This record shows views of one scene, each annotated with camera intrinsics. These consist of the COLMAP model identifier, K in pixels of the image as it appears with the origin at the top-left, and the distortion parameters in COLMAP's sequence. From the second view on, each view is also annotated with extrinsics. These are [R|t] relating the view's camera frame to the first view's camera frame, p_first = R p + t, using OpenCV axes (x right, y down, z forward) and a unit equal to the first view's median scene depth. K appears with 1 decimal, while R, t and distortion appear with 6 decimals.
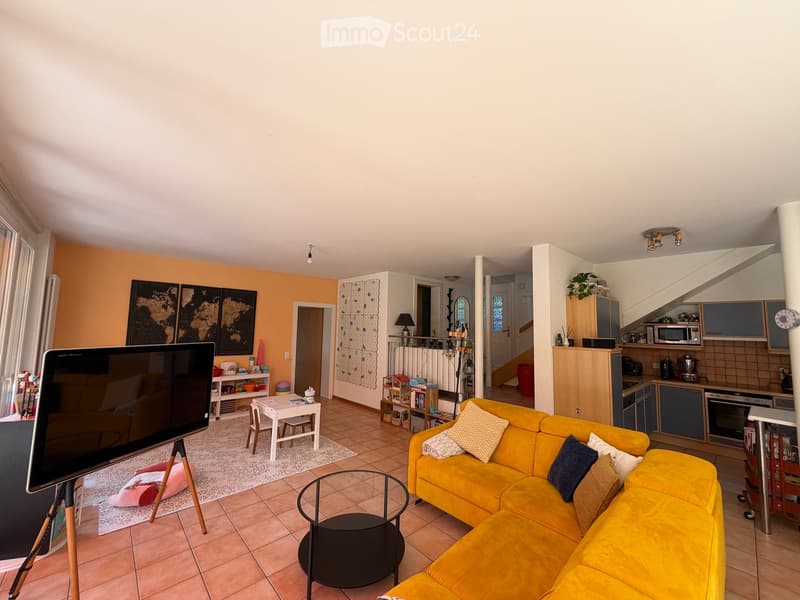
lens RADIAL K [[316.7, 0, 397.9], [0, 316.7, 299.7], [0, 0, 1]] dist [0.001022, -0.000235]
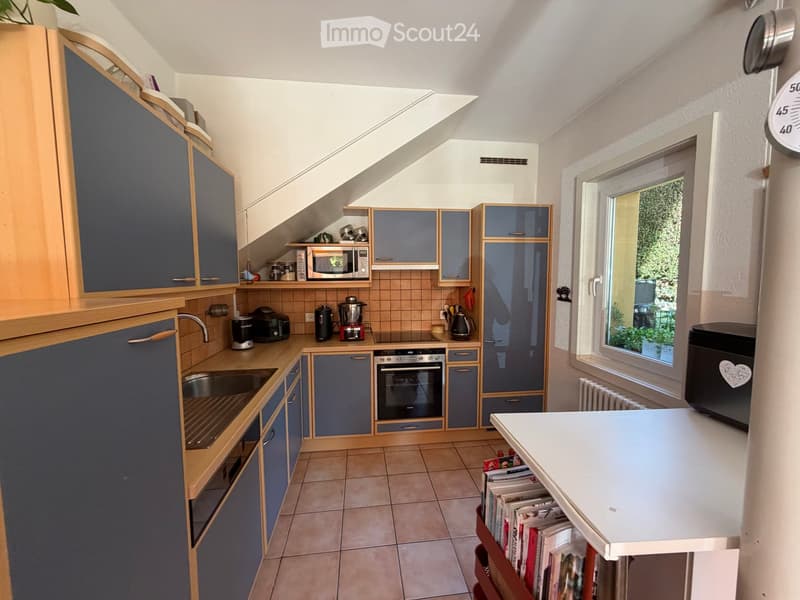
lens RADIAL K [[316.7, 0, 398.1], [0, 316.7, 298.8], [0, 0, 1]] dist [0.001022, -0.000235]
pose [[0.585142, -0.089669, 0.805958, 0.477323], [-0.050823, 0.987859, 0.146805, 0.085332], [-0.809337, -0.126863, 0.573480, 0.579277]]
